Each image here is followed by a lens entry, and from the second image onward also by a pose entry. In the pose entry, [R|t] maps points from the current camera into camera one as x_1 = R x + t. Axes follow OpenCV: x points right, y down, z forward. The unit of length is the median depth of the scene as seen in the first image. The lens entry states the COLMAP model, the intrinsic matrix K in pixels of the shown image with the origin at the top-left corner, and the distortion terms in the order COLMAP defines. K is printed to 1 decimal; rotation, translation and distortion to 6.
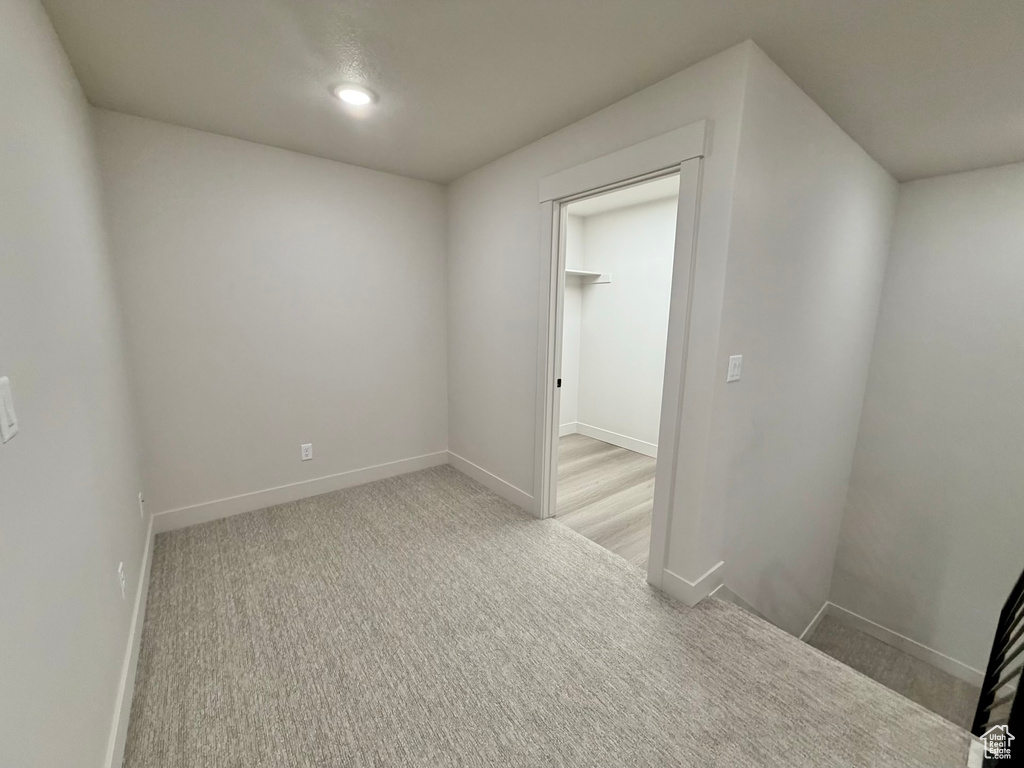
lens RADIAL K [[406.5, 0, 509.0], [0, 406.5, 382.8], [0, 0, 1]] dist [0.001176, -0.000122]
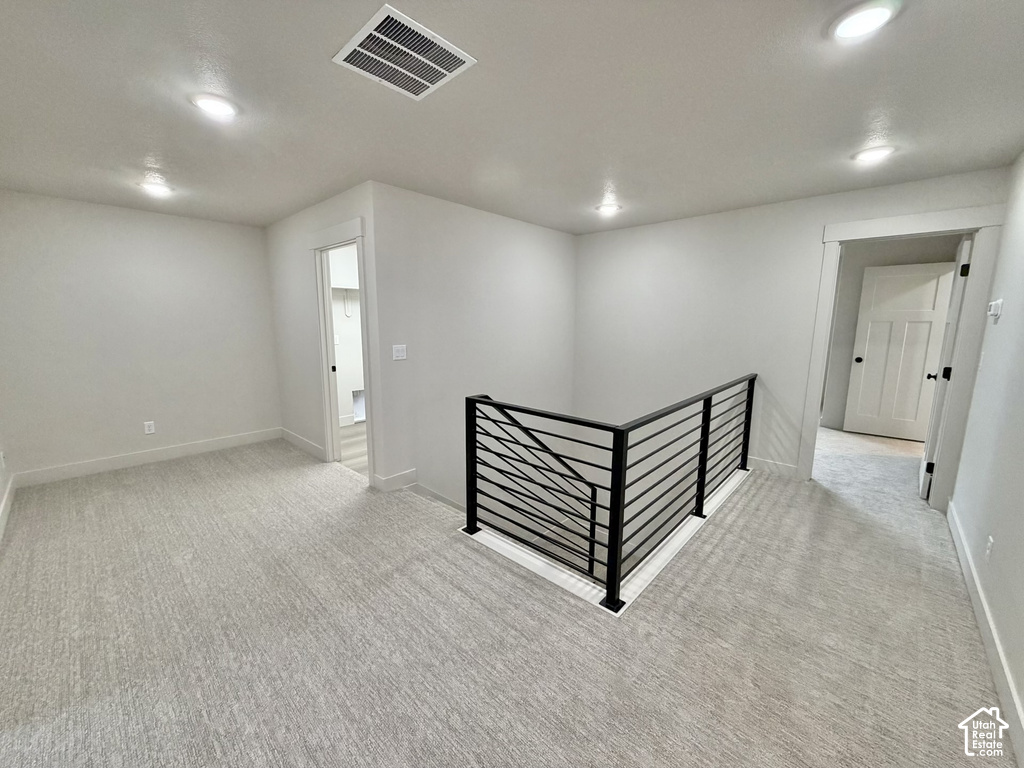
lens RADIAL K [[406.5, 0, 509.0], [0, 406.5, 382.8], [0, 0, 1]] dist [0.001176, -0.000122]
pose [[0.986588, -0.035932, 0.159229, 0.513002], [0.038175, 0.999210, -0.011045, 0.092415], [-0.158706, 0.016976, 0.987180, -0.566392]]
